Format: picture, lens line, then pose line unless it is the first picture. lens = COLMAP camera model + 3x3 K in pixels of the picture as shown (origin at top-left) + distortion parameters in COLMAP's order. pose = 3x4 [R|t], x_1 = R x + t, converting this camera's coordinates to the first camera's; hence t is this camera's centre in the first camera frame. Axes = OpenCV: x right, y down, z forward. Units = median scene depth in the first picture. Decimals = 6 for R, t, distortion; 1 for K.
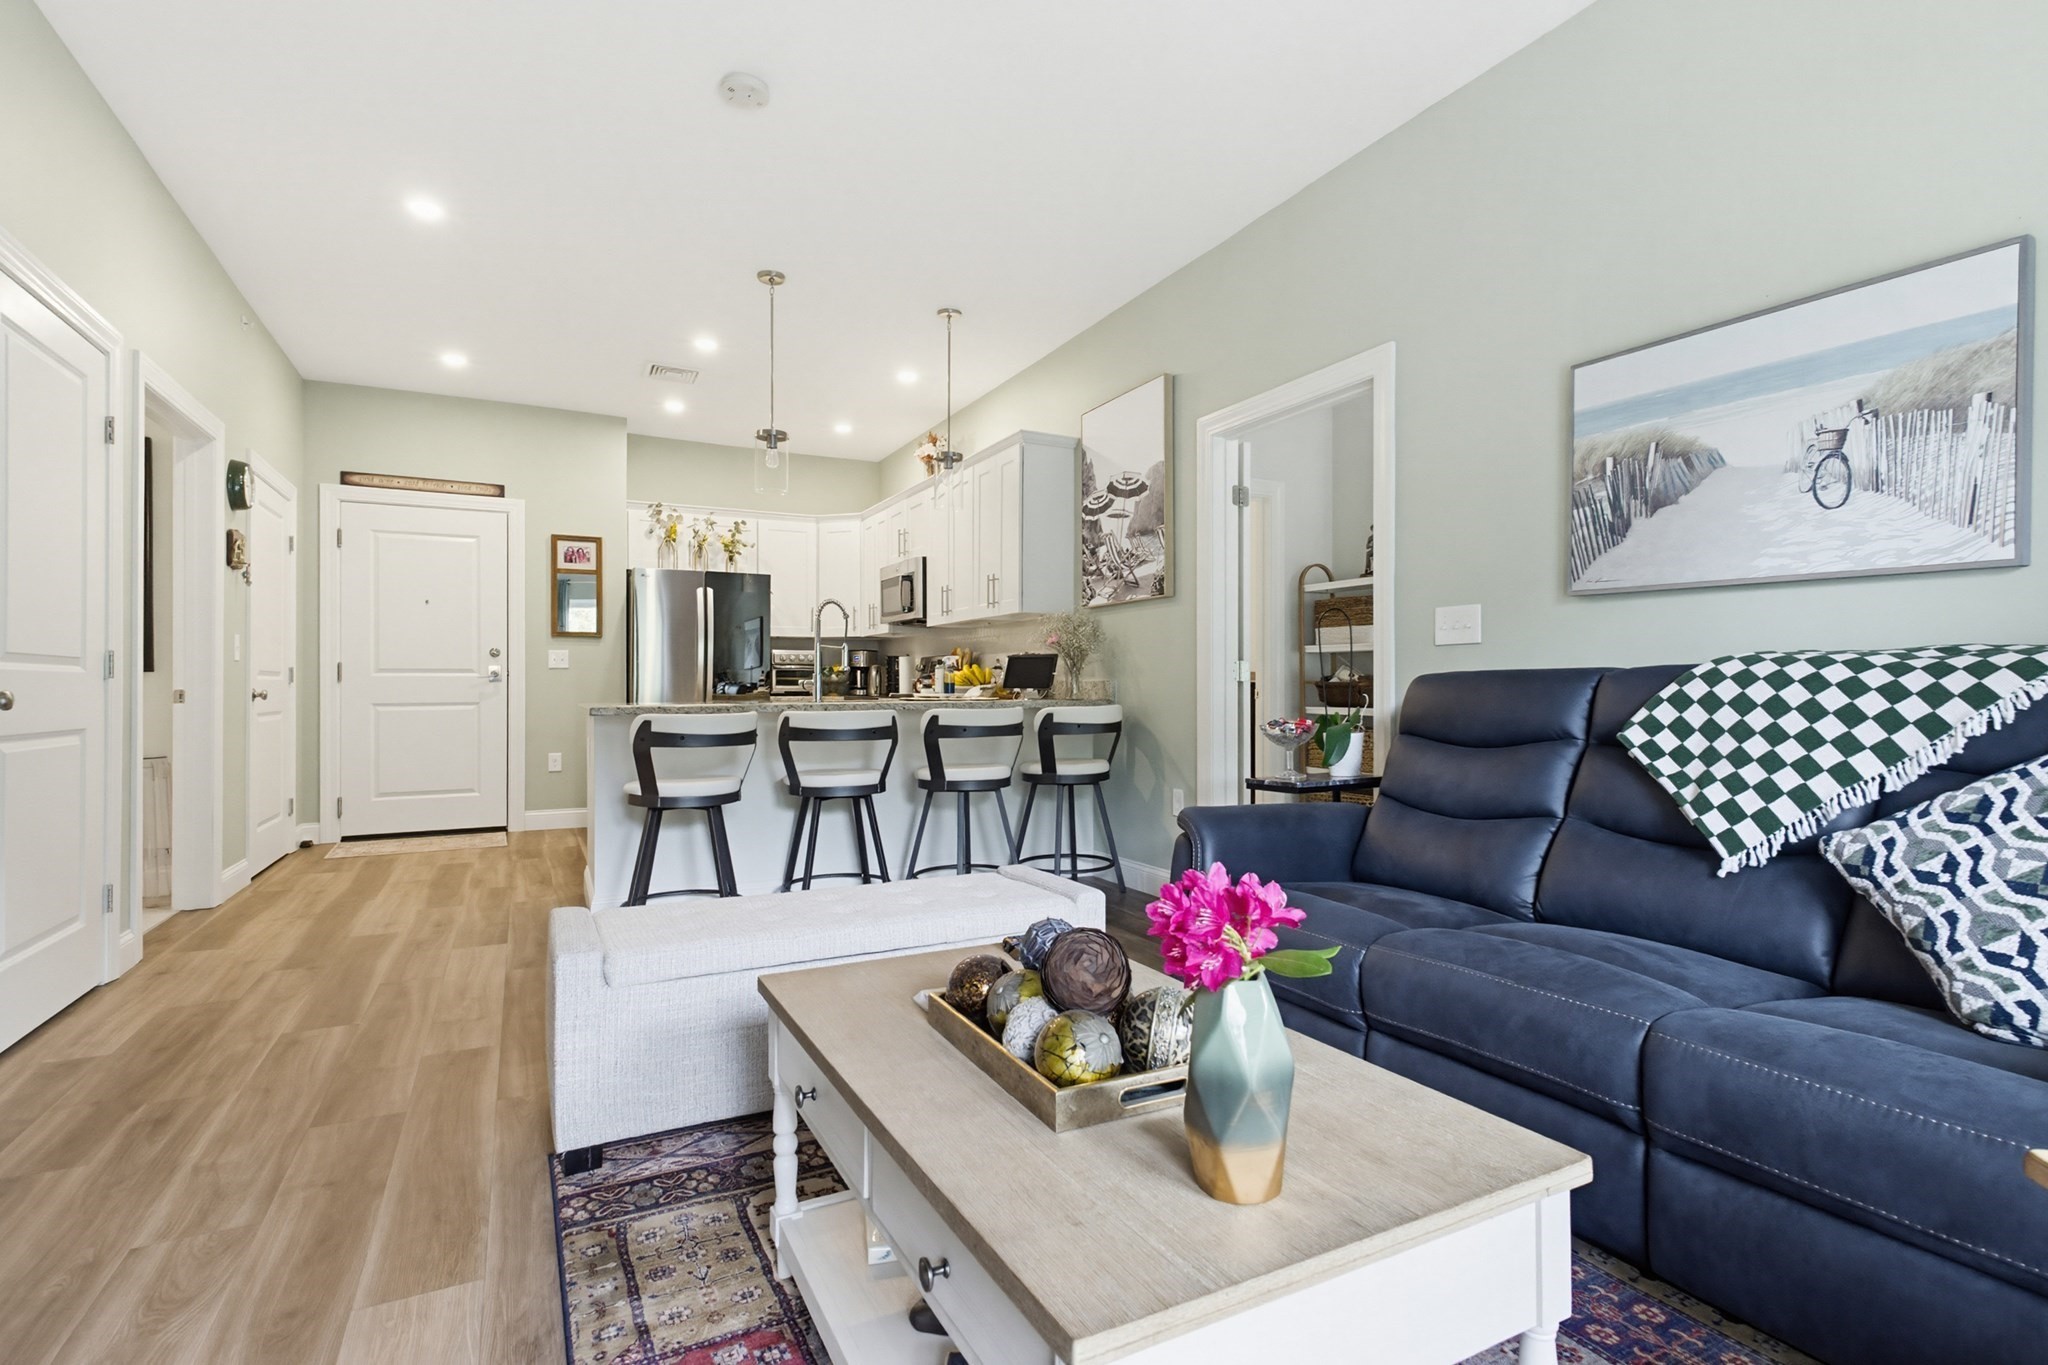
lens RADIAL K [[984.7, 0, 1051.0], [0, 984.7, 683.1], [0, 0, 1]] dist [0.019140, -0.000424]
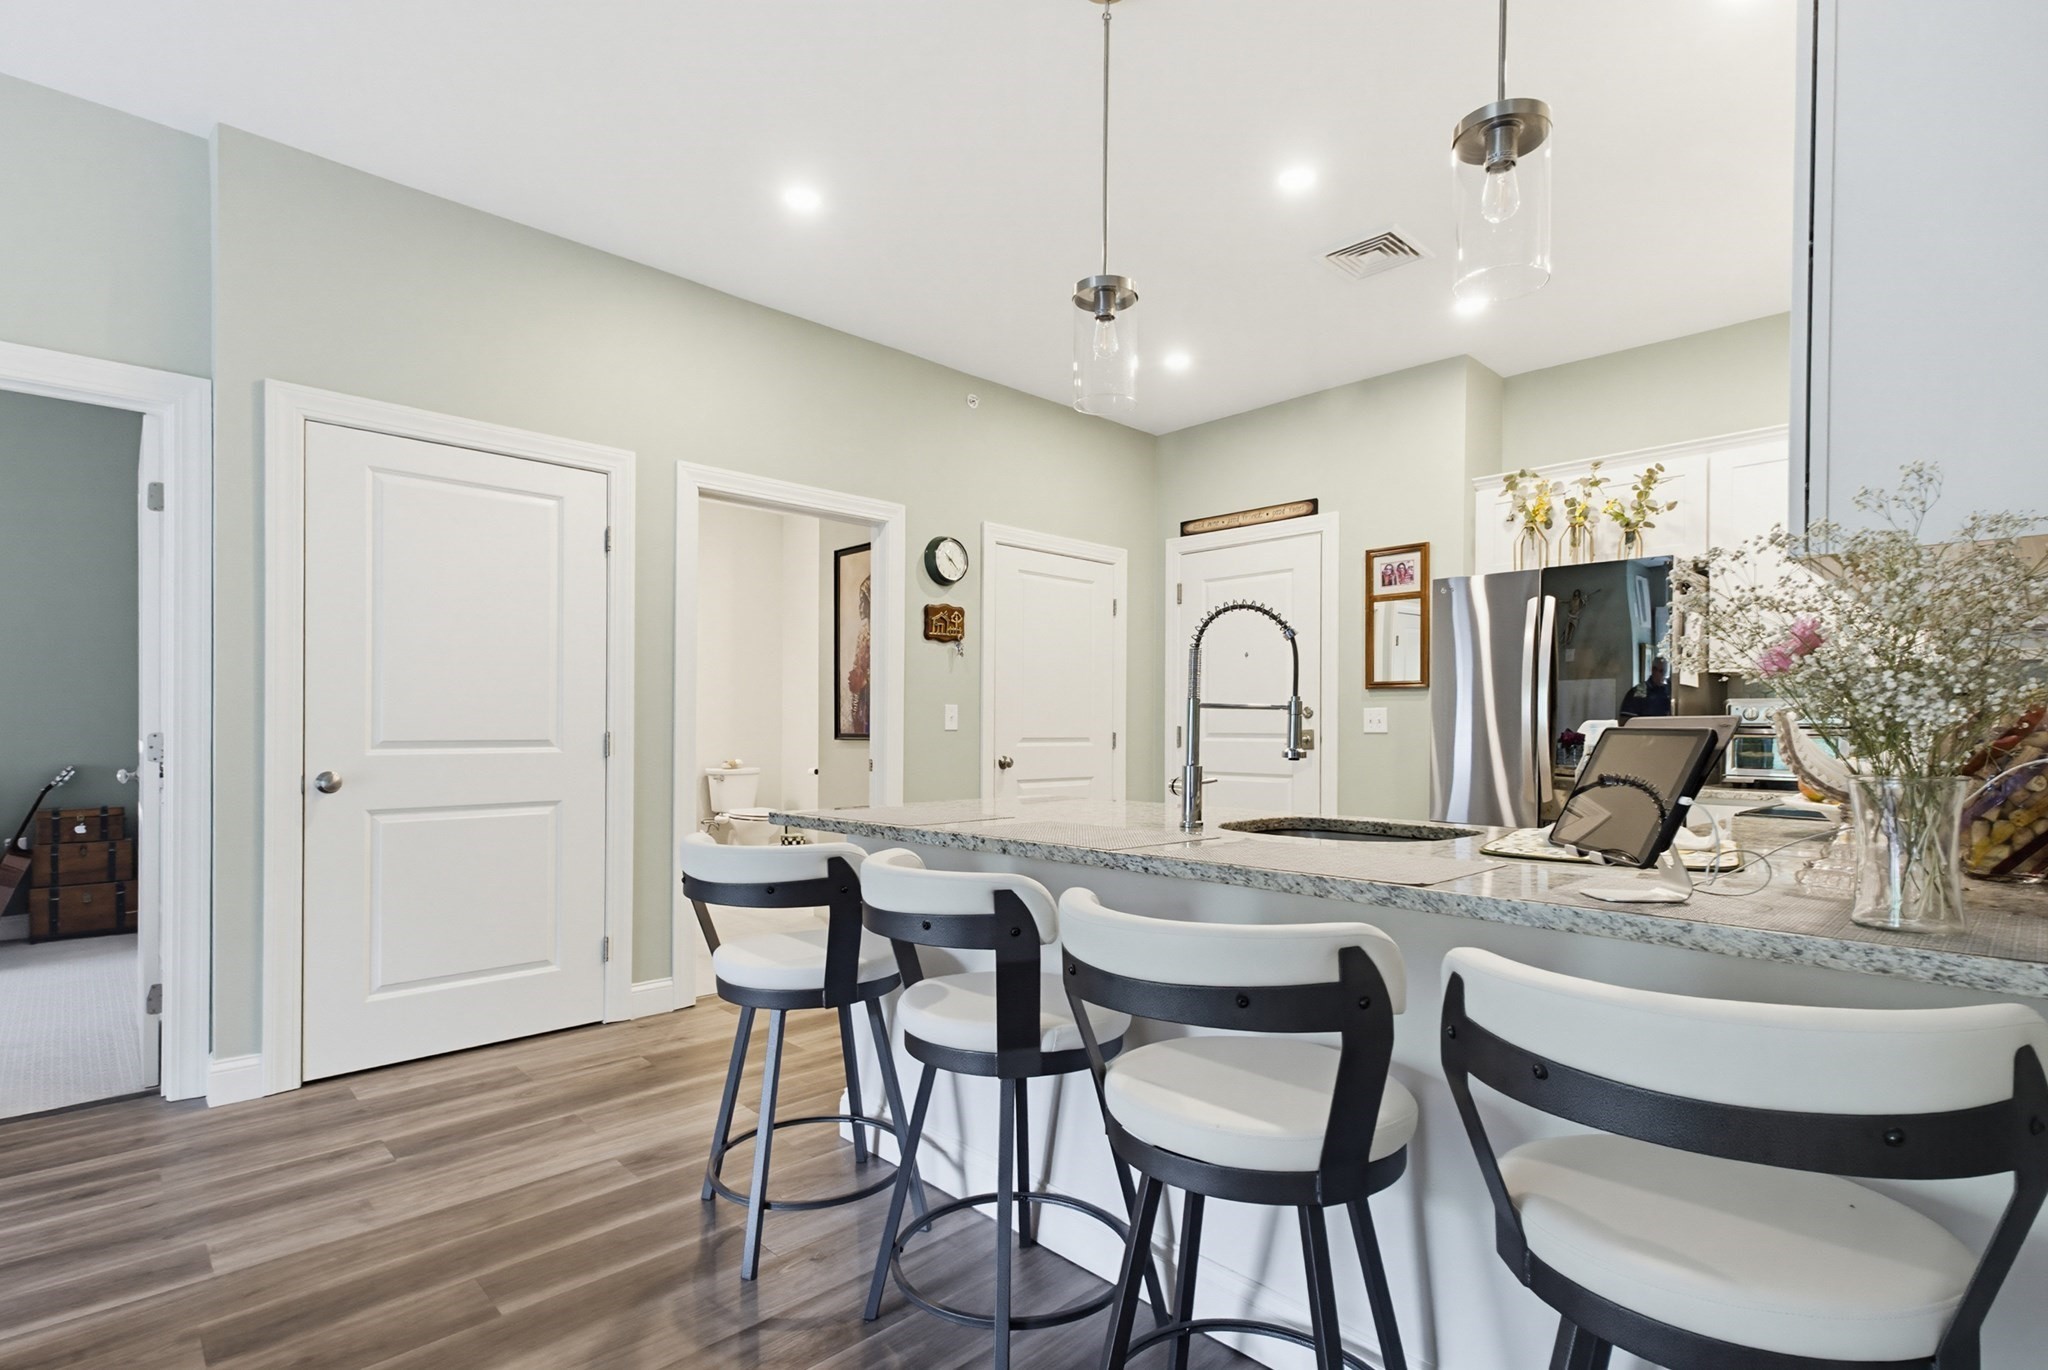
lens RADIAL K [[978.5, 0, 1000.8], [0, 978.5, 728.0], [0, 0, 1]] dist [0.001462, 0.000201]
pose [[0.272145, 0.005255, -0.962242, 0.165617], [-0.002923, 0.999985, 0.004634, -0.028615], [0.962252, 0.001552, 0.272156, 0.735407]]
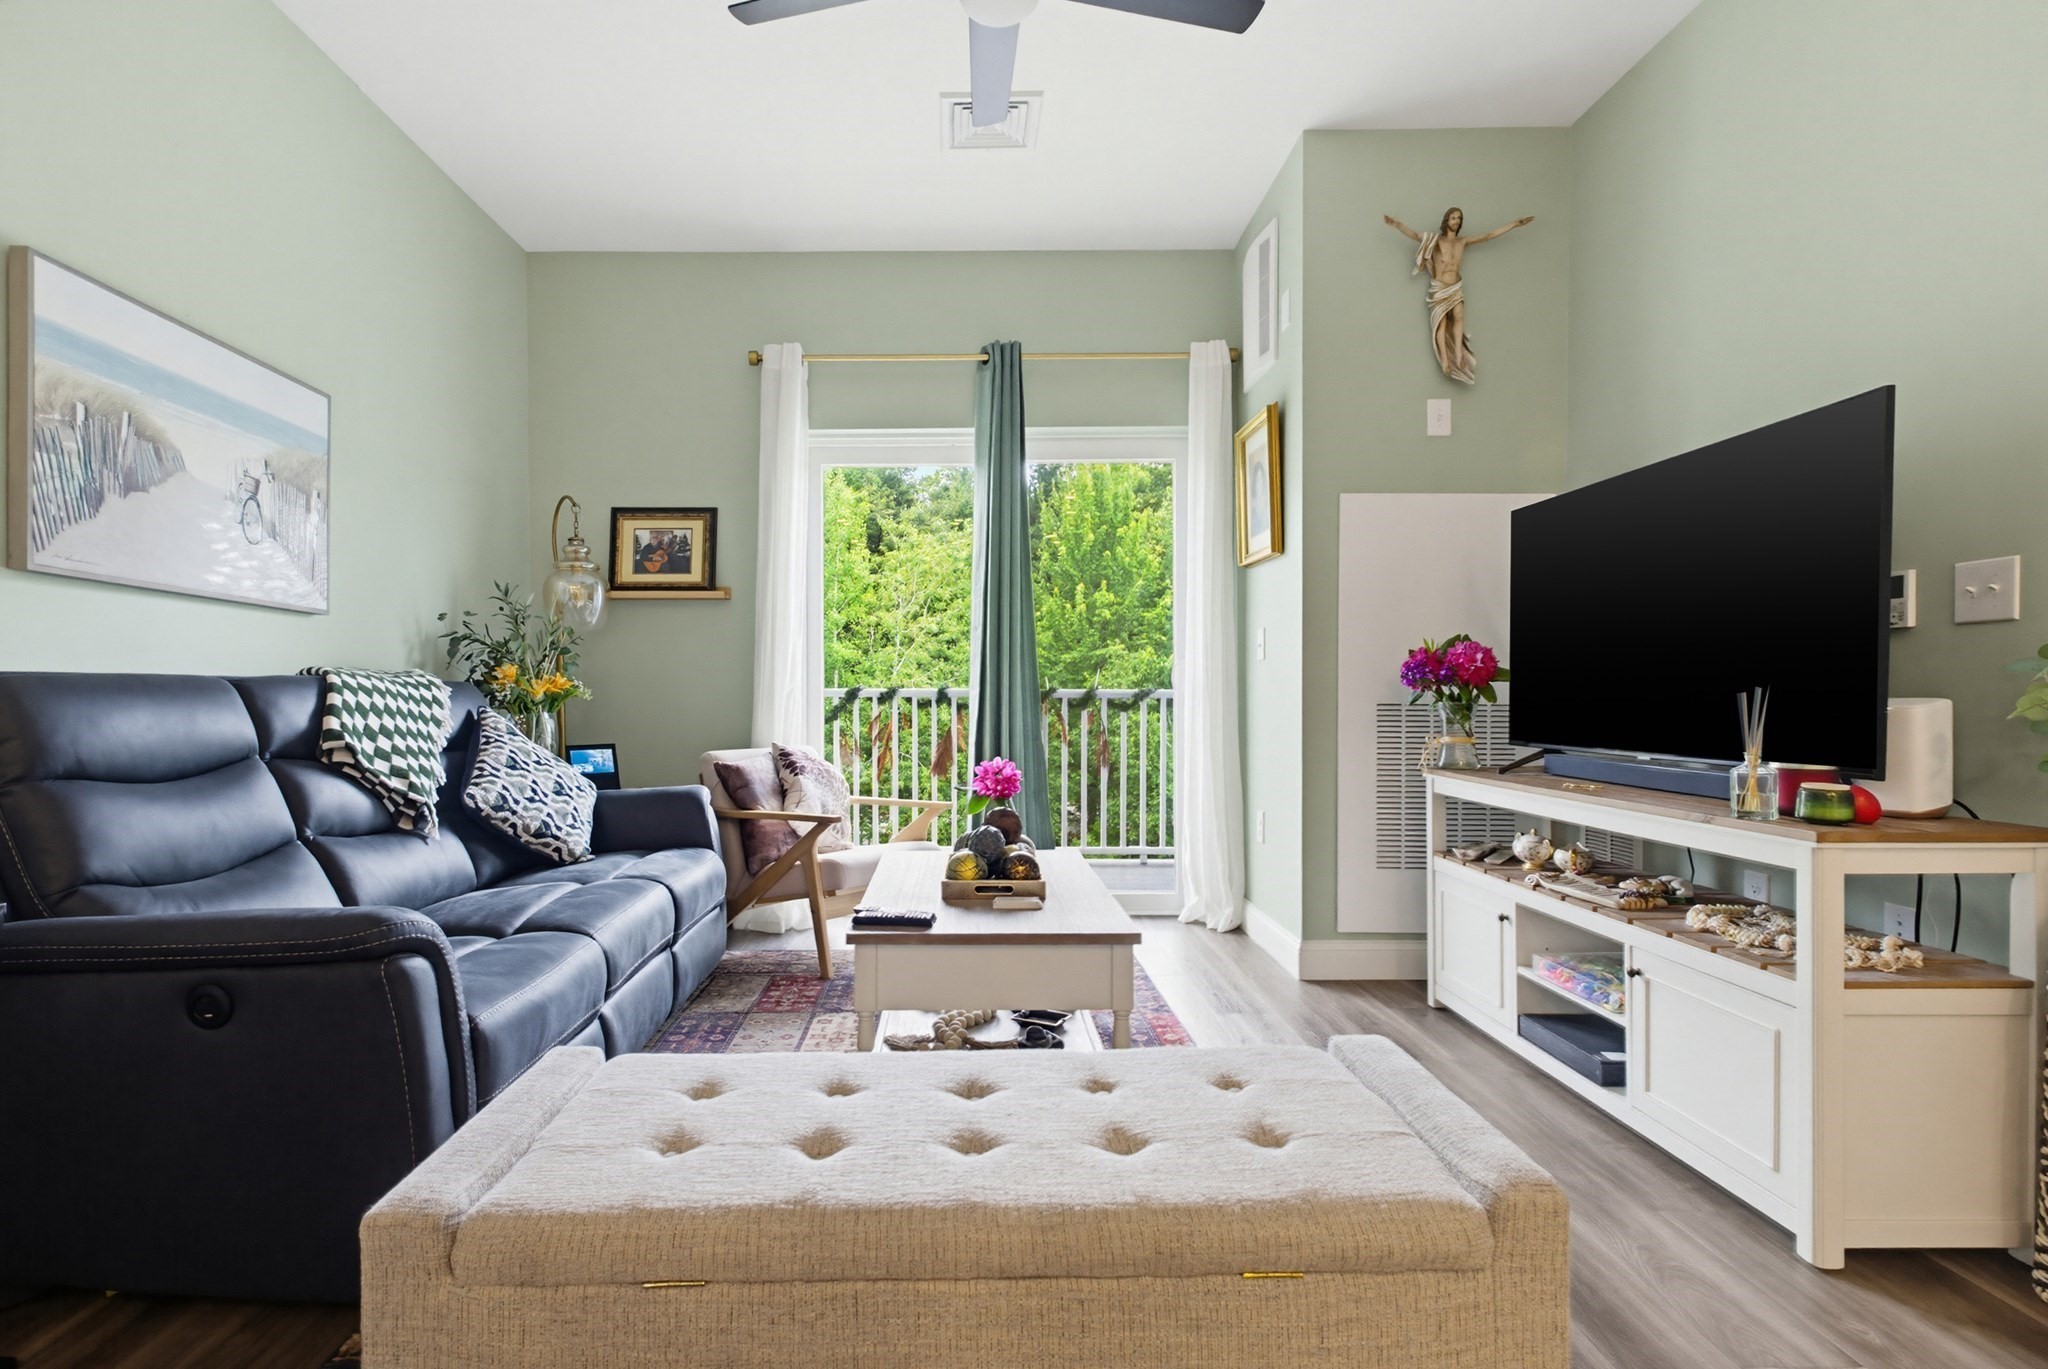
lens RADIAL K [[1011.7, 0, 950.6], [0, 1011.7, 704.2], [0, 0, 1]] dist [0.022151, -0.000164]
pose [[-0.871575, -0.002461, 0.490256, -0.230685], [0.000478, 0.999983, 0.005869, 0.002717], [-0.490262, 0.005350, -0.871558, 0.732016]]
